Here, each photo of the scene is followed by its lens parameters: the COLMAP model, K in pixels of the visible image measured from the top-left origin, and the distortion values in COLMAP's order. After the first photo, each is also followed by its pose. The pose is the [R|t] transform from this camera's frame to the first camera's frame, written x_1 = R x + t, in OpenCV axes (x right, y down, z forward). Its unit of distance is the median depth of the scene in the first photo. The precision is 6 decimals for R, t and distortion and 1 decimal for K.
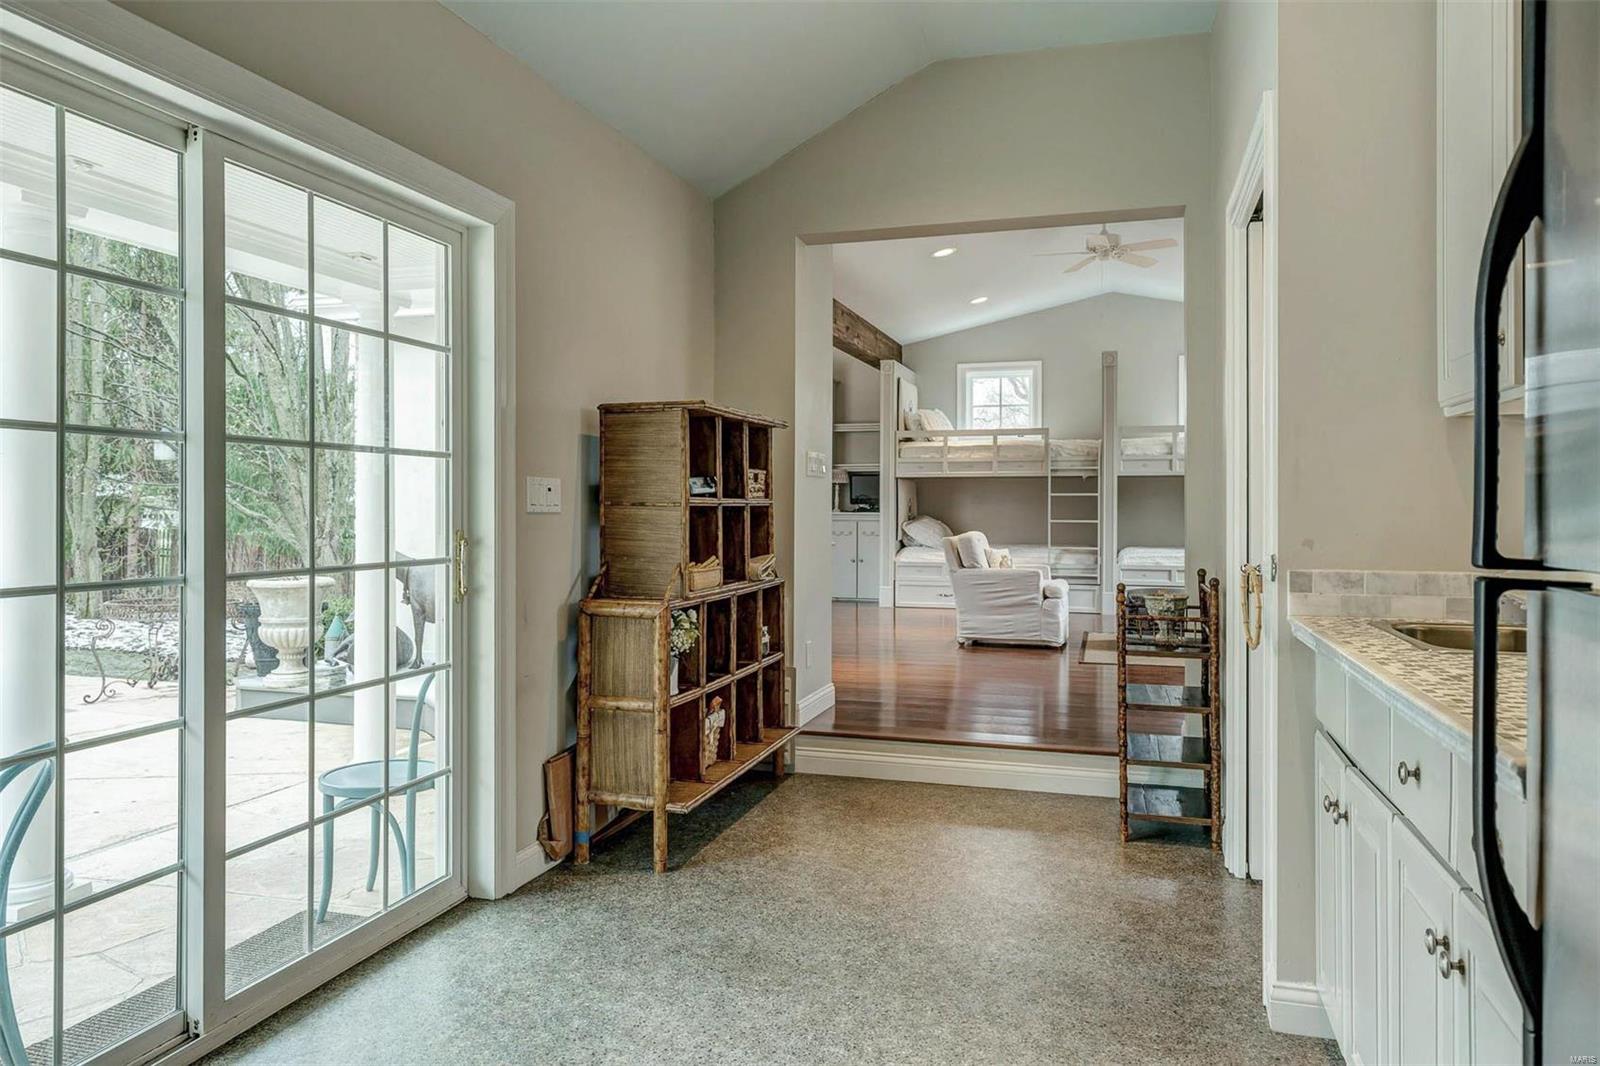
lens RADIAL K [[1066.5, 0, 790.9], [0, 1066.5, 506.7], [0, 0, 1]] dist [0.009309, -0.000076]
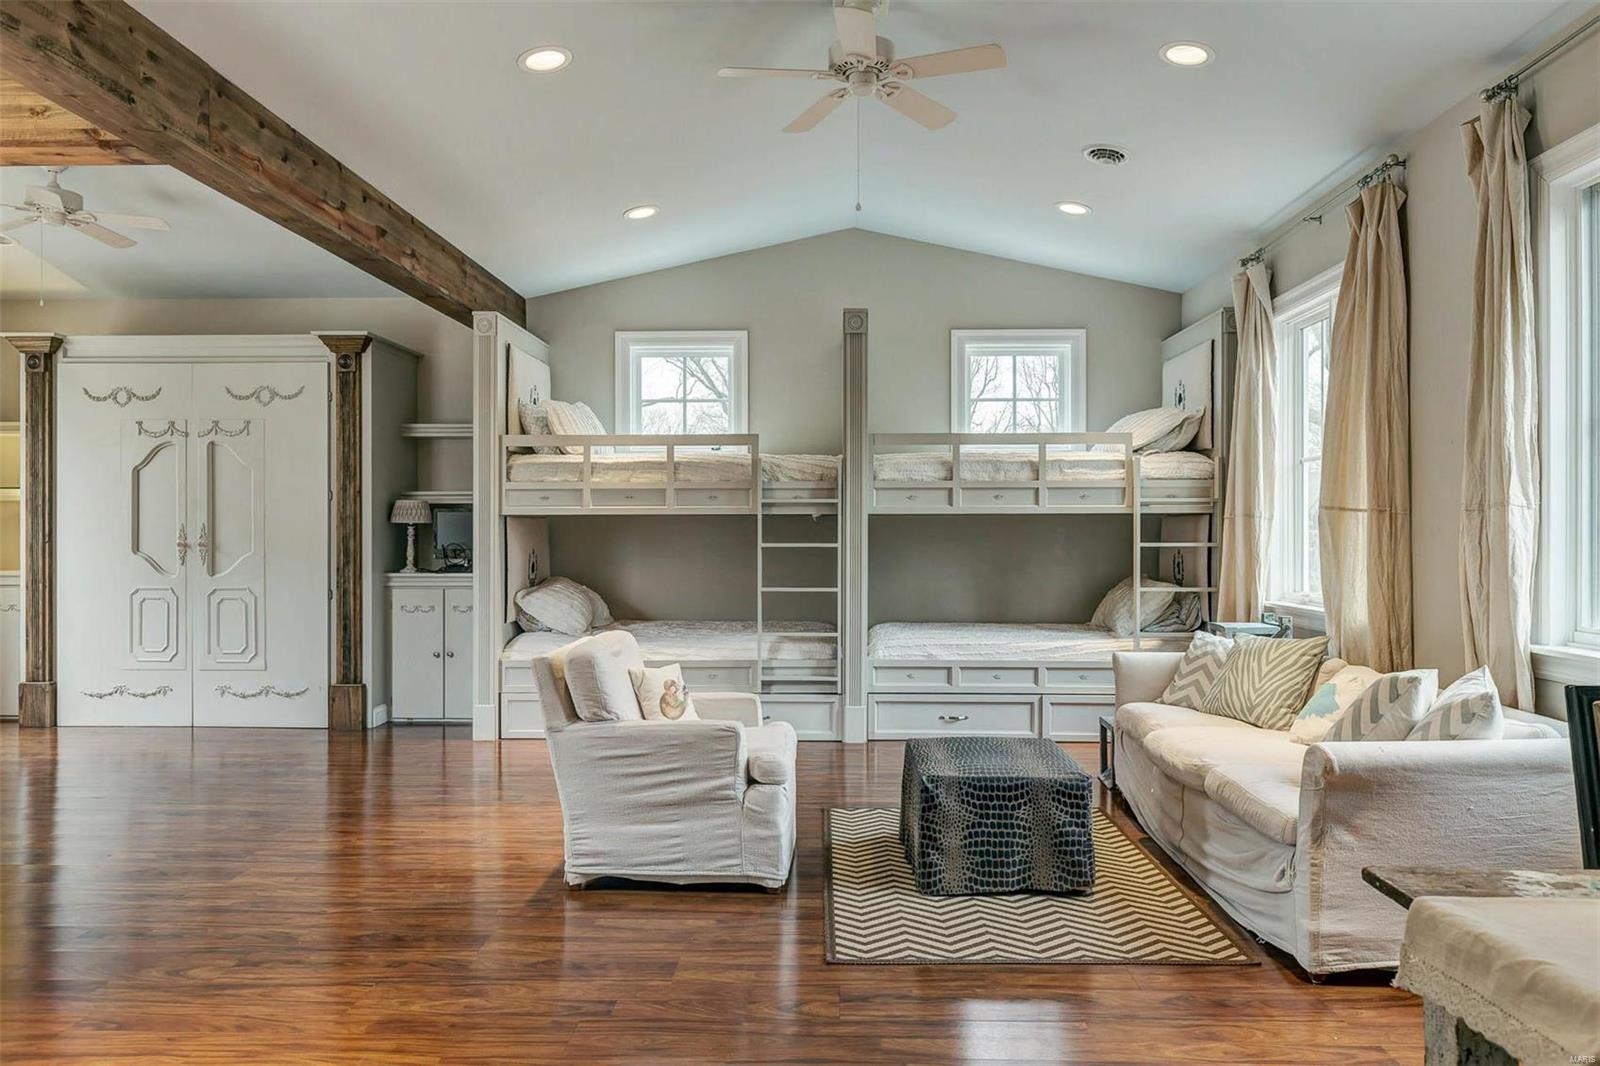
lens RADIAL K [[1092.5, 0, 801.6], [0, 1092.5, 532.6], [0, 0, 1]] dist [-0.002044, -0.000214]
pose [[0.962422, -0.002144, 0.271549, 0.095351], [0.002382, 0.999997, -0.000547, -0.017420], [-0.271547, 0.001173, 0.962424, 0.390822]]
